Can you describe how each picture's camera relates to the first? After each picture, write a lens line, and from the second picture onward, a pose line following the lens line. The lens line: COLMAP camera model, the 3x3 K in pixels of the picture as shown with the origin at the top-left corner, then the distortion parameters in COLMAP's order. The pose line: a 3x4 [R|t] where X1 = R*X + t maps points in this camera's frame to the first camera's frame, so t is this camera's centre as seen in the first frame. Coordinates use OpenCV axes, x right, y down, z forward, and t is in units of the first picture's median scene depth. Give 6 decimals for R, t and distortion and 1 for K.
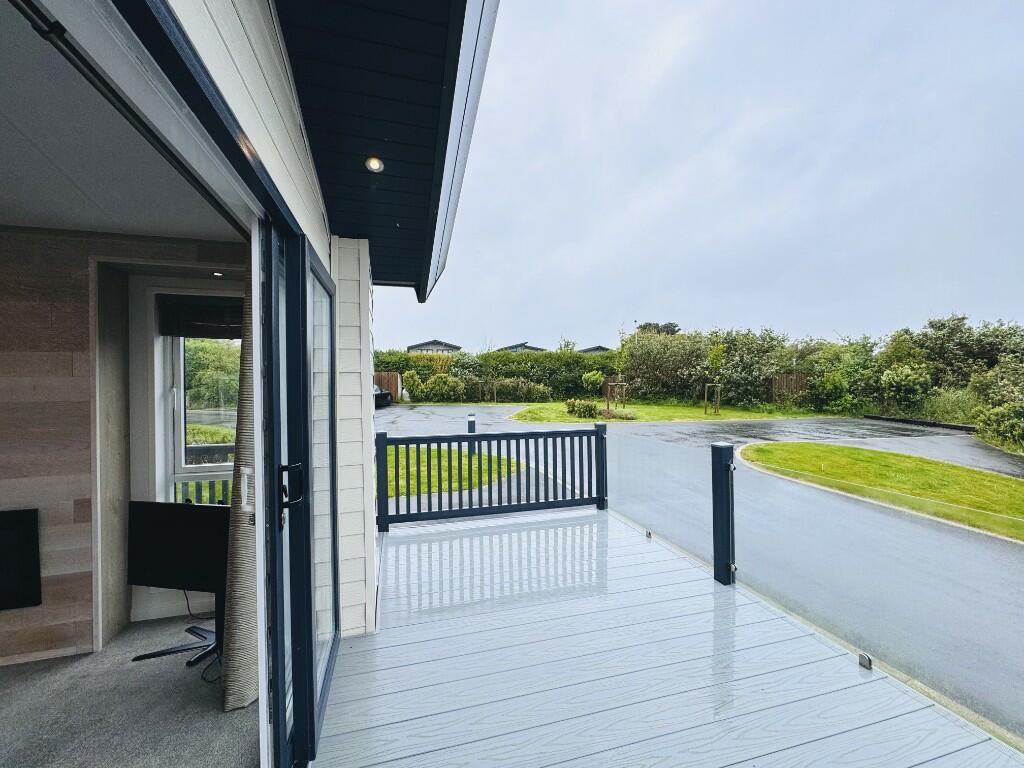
lens RADIAL K [[404.9, 0, 514.1], [0, 404.9, 383.1], [0, 0, 1]] dist [-0.003994, 0.000553]
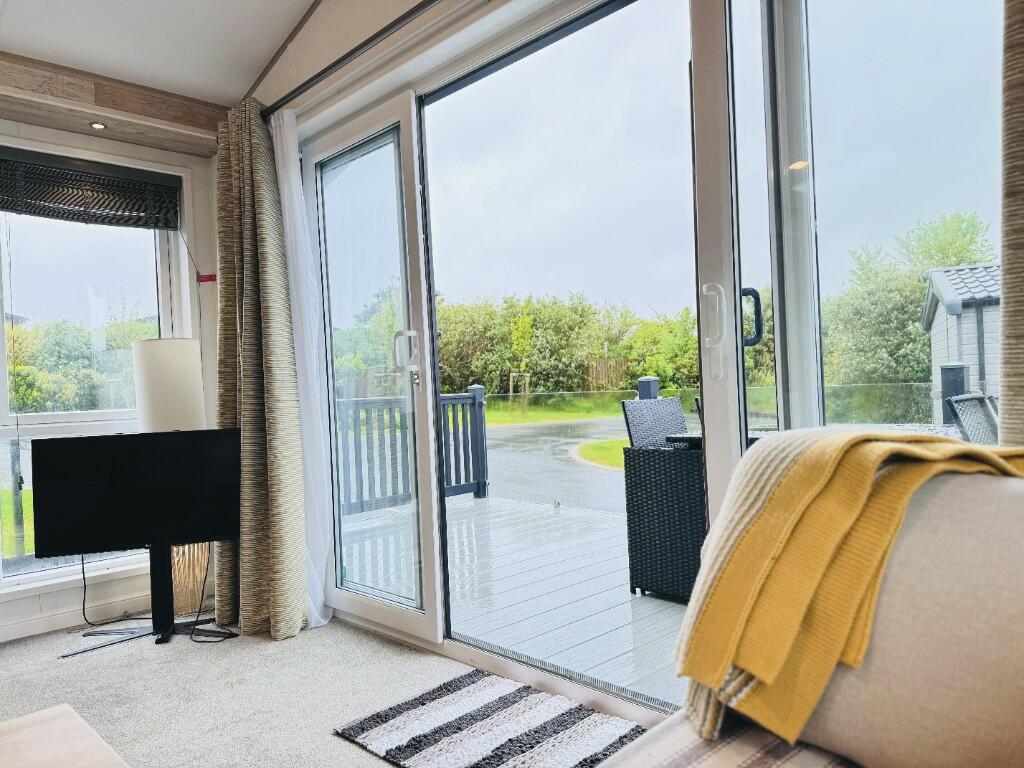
lens RADIAL K [[717.7, 0, 509.1], [0, 717.7, 386.6], [0, 0, 1]] dist [0.012383, 0.000738]
pose [[0.878319, -0.020398, 0.477639, -0.107915], [0.025460, 0.999667, -0.004126, 0.028674], [-0.477396, 0.015785, 0.878546, -0.068582]]
